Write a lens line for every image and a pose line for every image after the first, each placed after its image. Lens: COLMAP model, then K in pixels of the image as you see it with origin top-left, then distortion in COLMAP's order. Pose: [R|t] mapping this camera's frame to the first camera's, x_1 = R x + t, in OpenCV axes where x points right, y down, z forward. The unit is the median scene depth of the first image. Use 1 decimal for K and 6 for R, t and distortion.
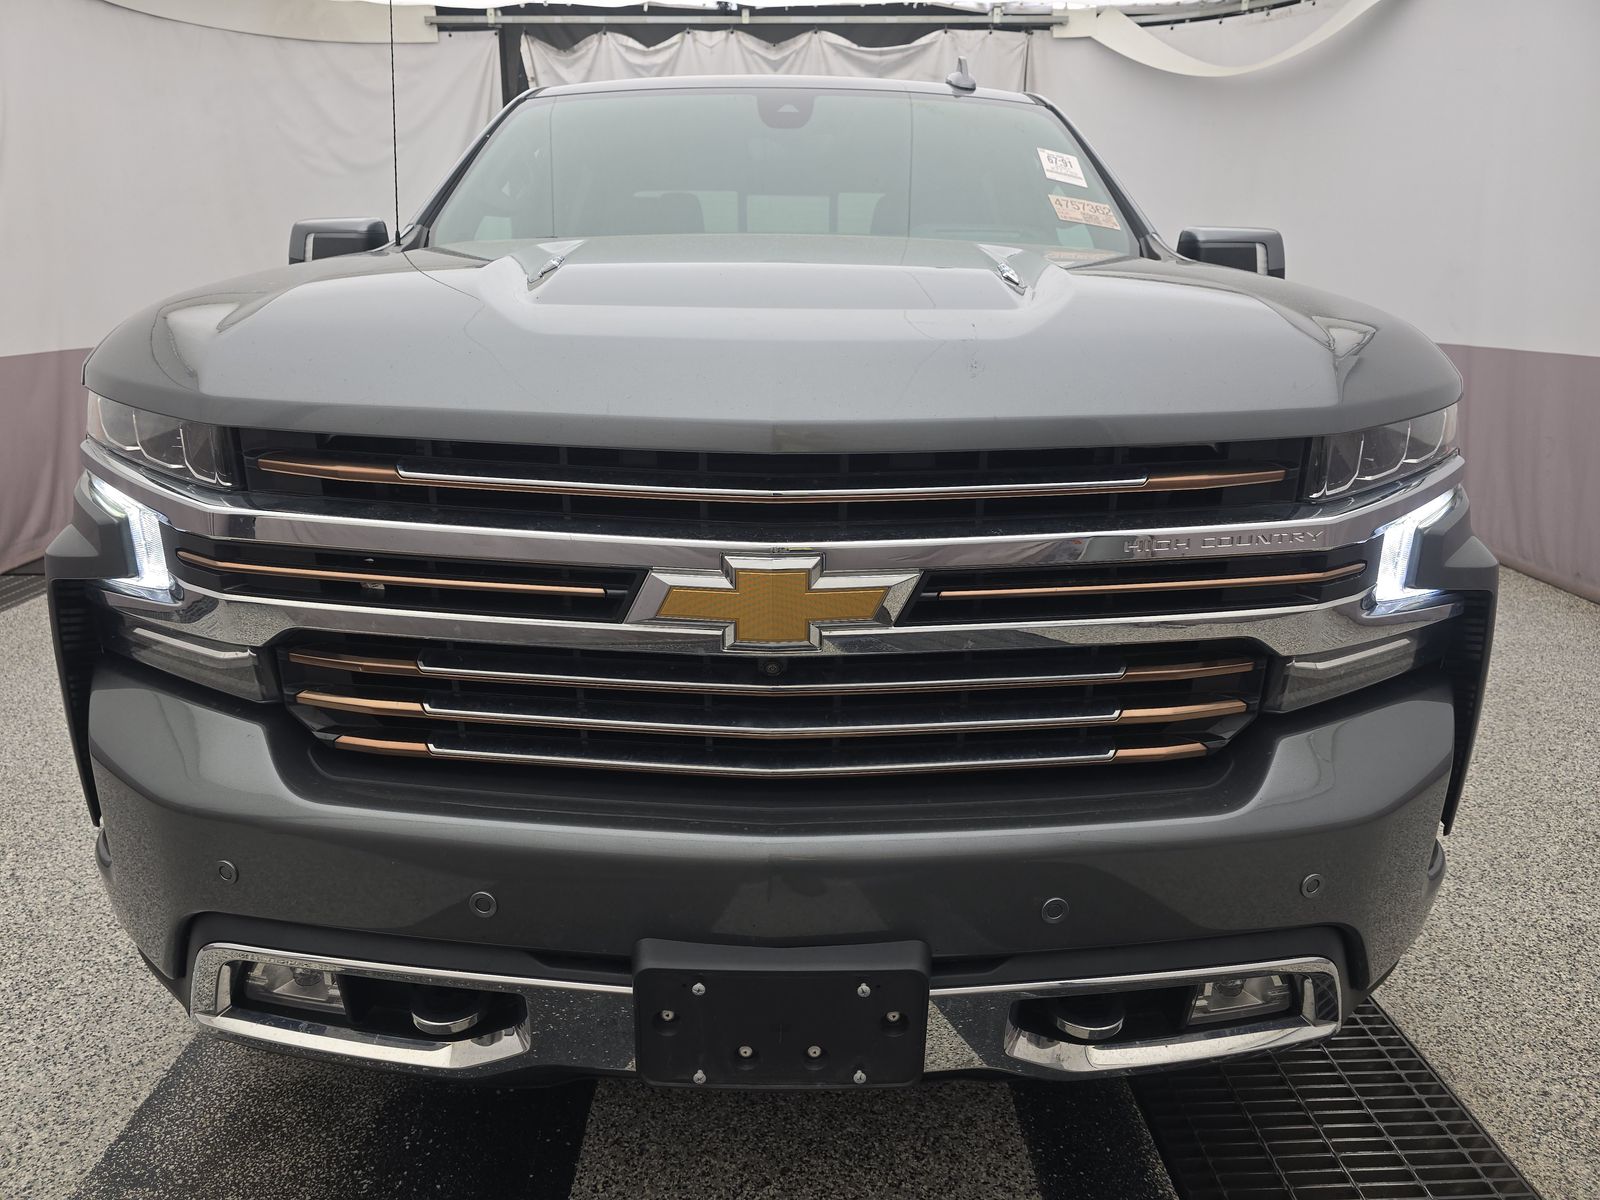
lens RADIAL K [[1078.5, 0, 787.0], [0, 1078.5, 591.8], [0, 0, 1]] dist [0.038550, -0.029489]
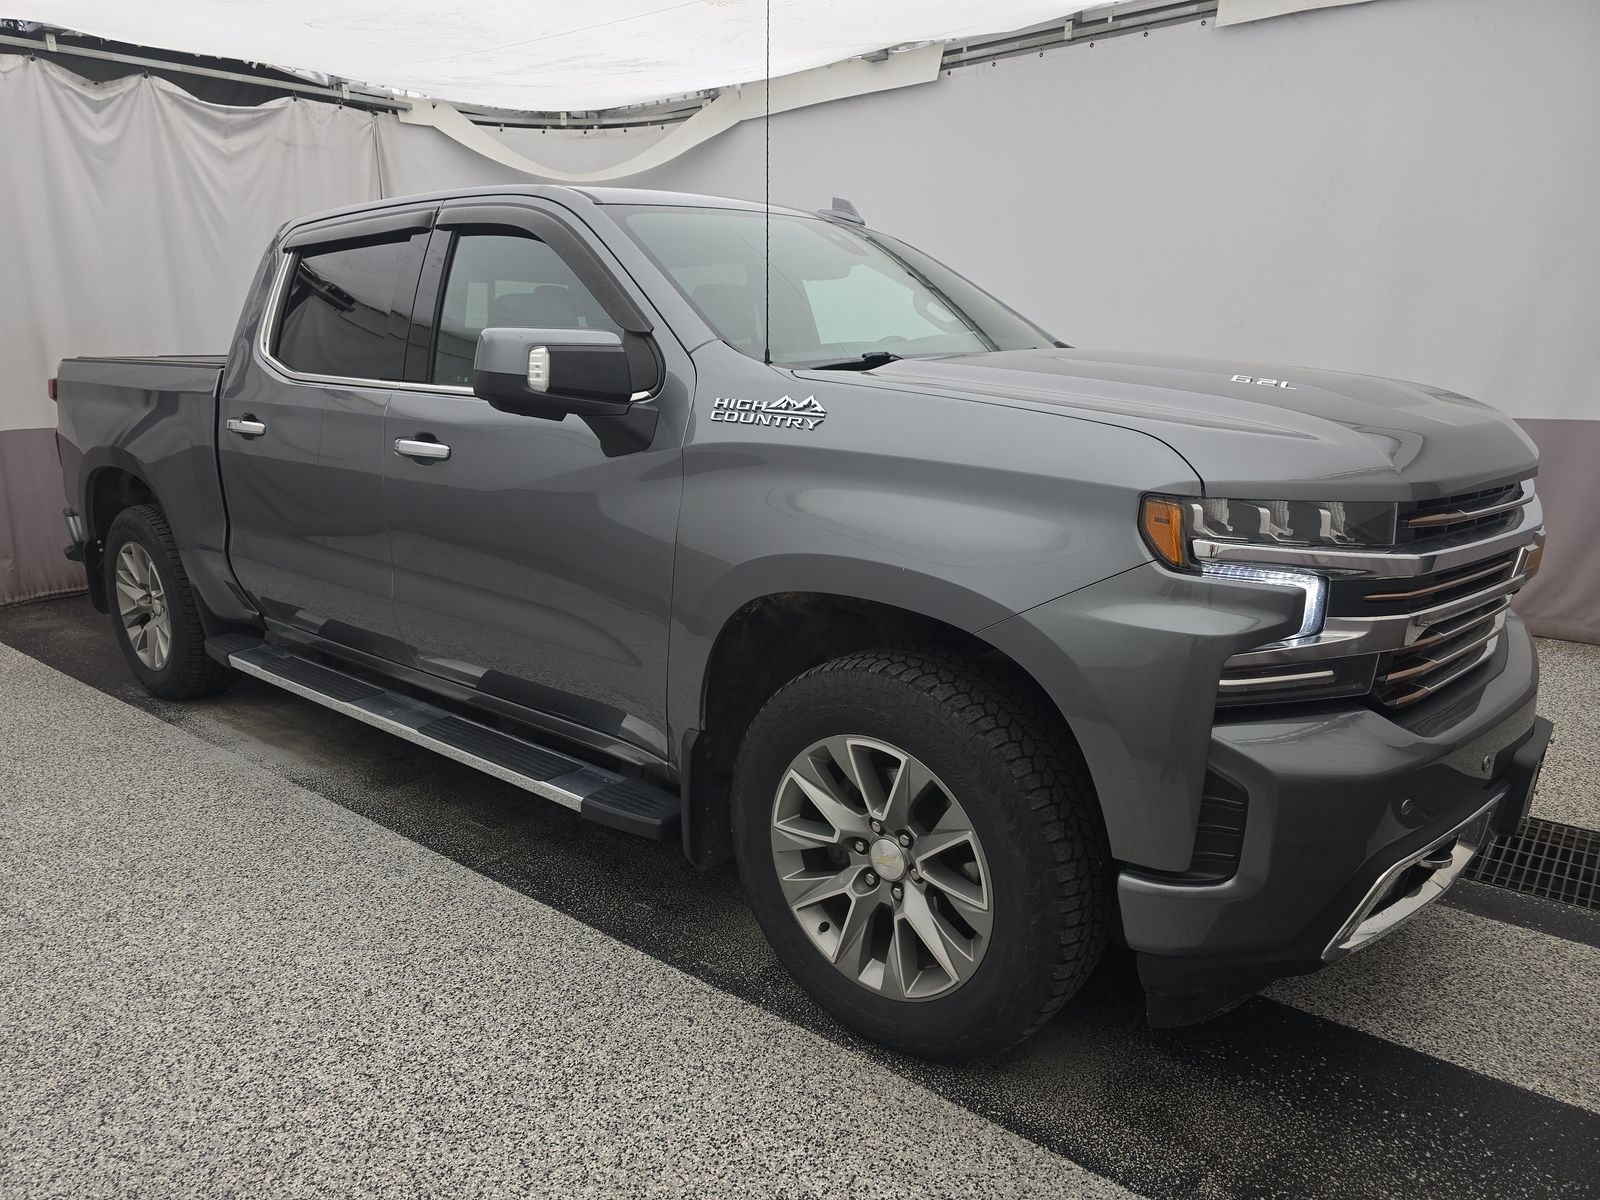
lens RADIAL K [[1078.5, 0, 787.0], [0, 1078.5, 591.8], [0, 0, 1]] dist [0.038550, -0.029489]
pose [[0.648025, -0.183678, 0.739139, -0.357679], [0.219989, 0.974259, 0.049235, -0.047706], [-0.729156, 0.130697, 0.671752, 0.102577]]
